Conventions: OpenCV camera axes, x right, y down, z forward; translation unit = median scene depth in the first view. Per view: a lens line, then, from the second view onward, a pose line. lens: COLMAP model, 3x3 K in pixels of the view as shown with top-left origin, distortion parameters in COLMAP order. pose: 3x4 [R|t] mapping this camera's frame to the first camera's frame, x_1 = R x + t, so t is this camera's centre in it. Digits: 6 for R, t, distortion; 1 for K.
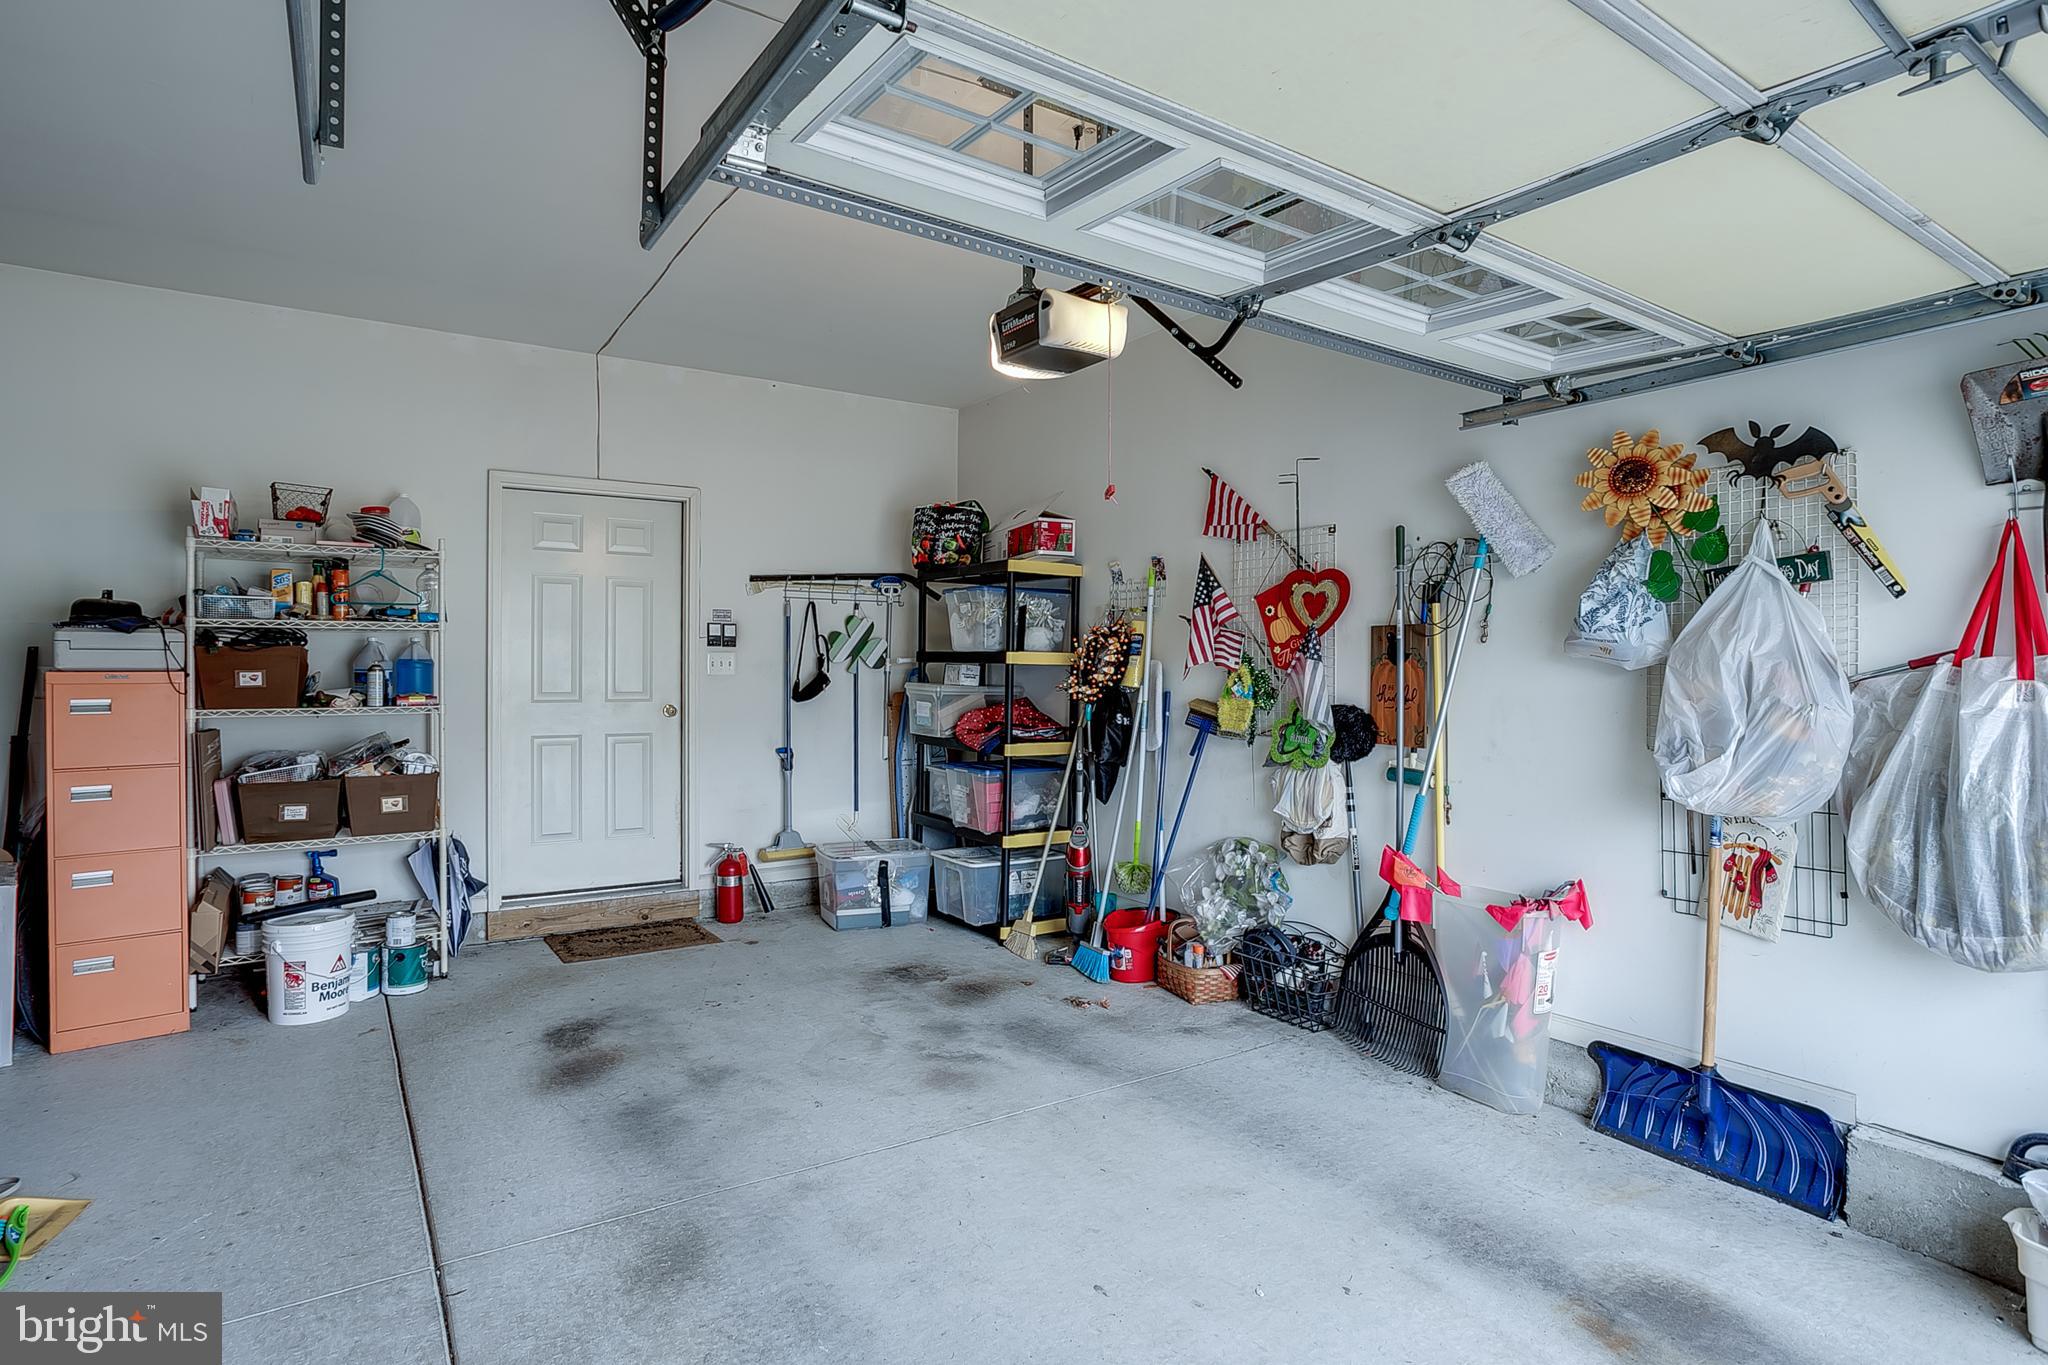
lens RADIAL K [[1050.2, 0, 1023.9], [0, 1050.2, 667.4], [0, 0, 1]] dist [-0.068479, 0.038359]
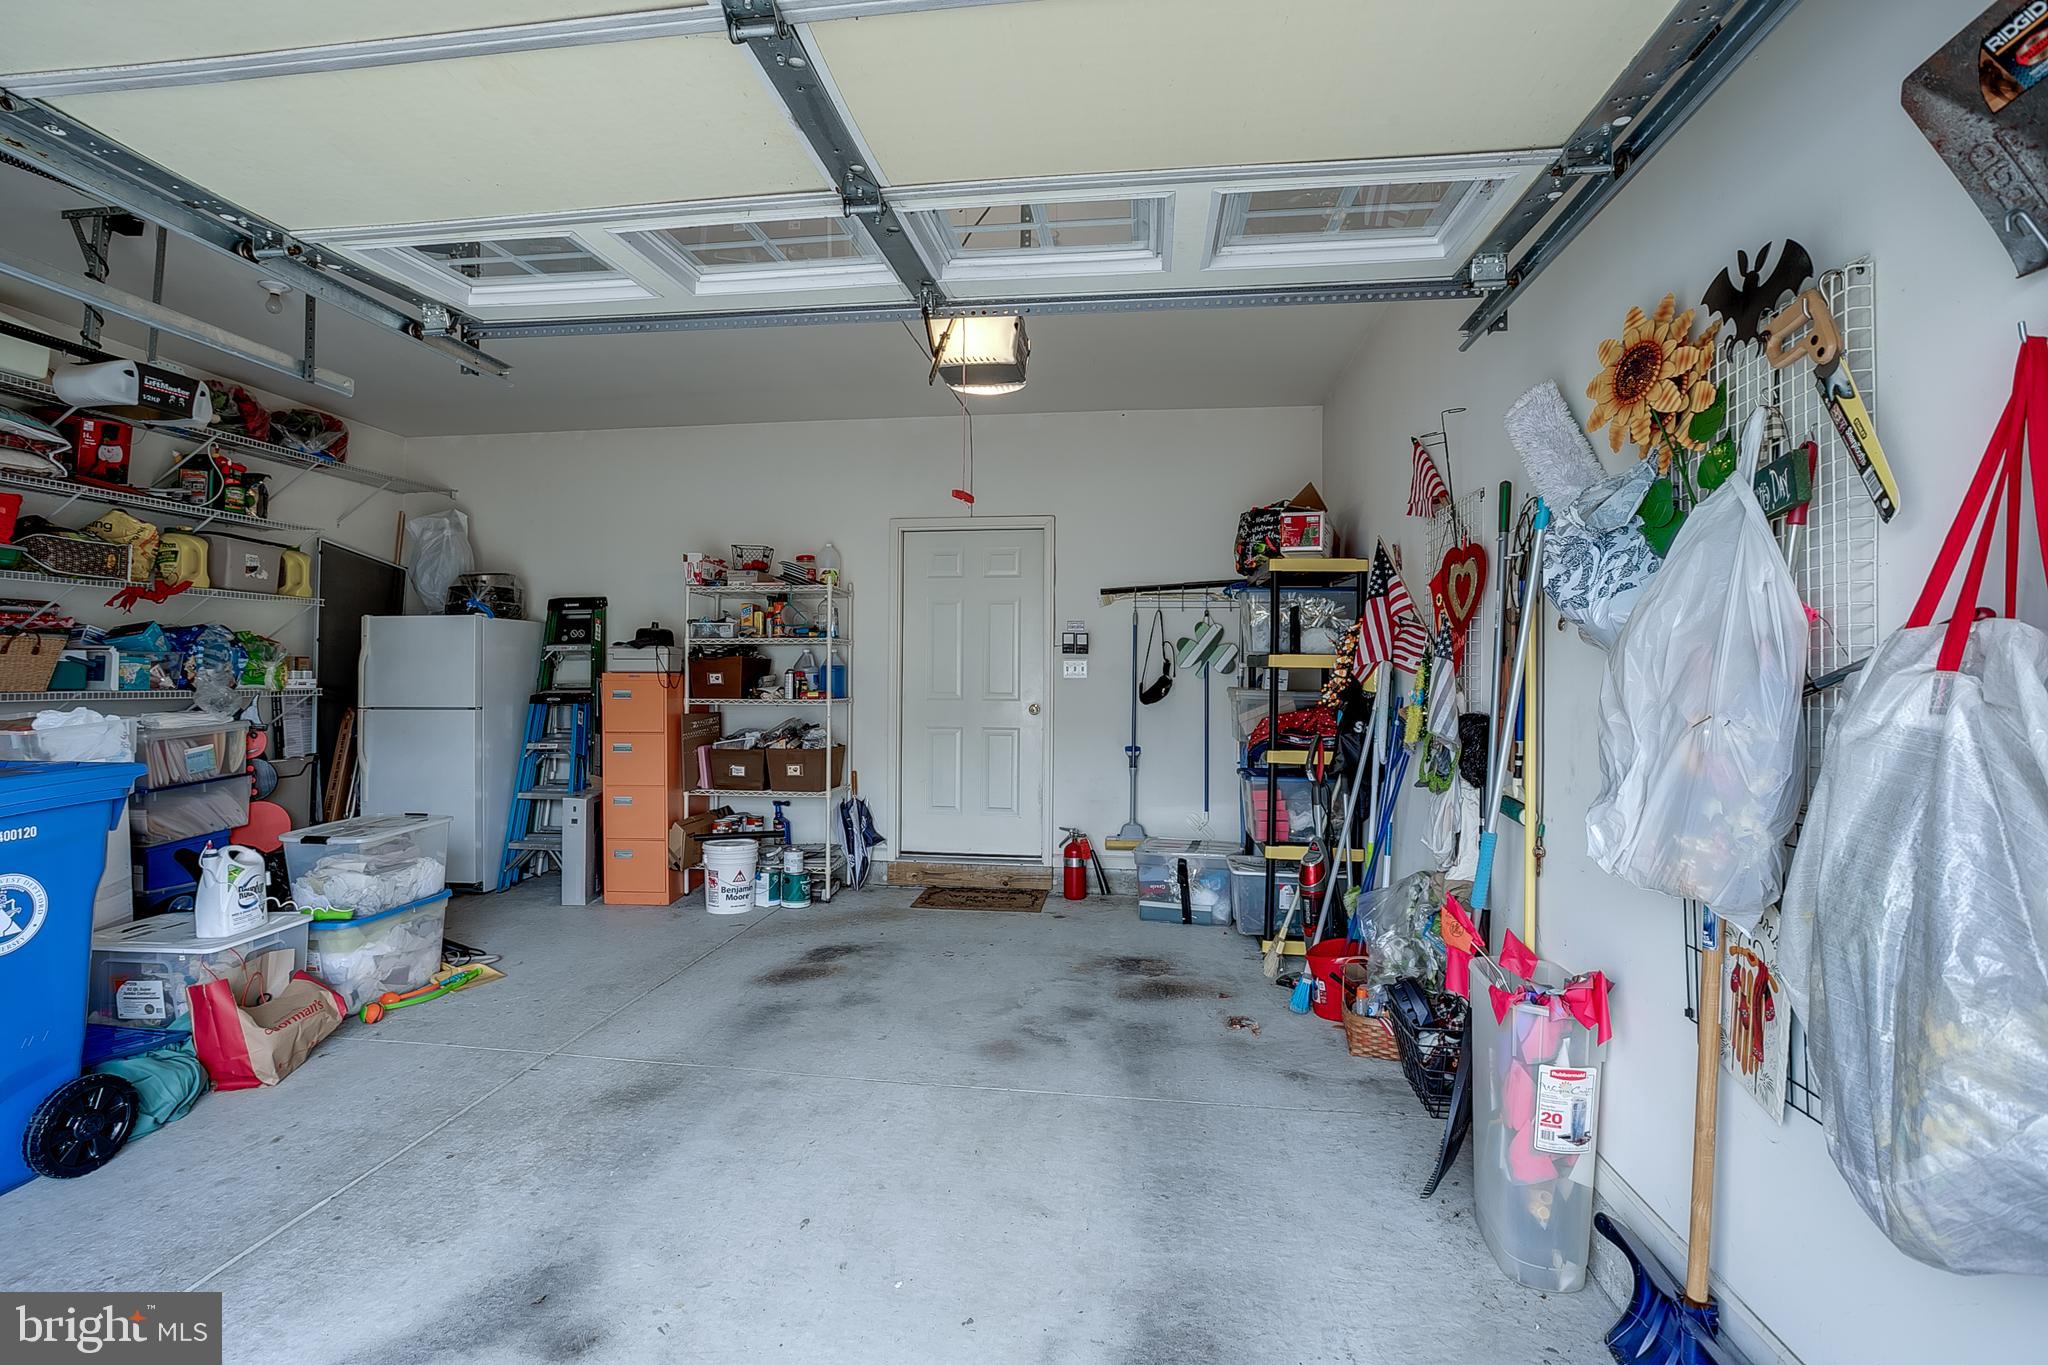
lens RADIAL K [[1006.9, 0, 998.7], [0, 1006.9, 666.2], [0, 0, 1]] dist [-0.055395, 0.027900]
pose [[0.744041, -0.005984, -0.668107, 0.510977], [-0.002641, 0.999926, -0.011898, 0.009101], [0.668129, 0.010617, 0.743970, 0.183190]]
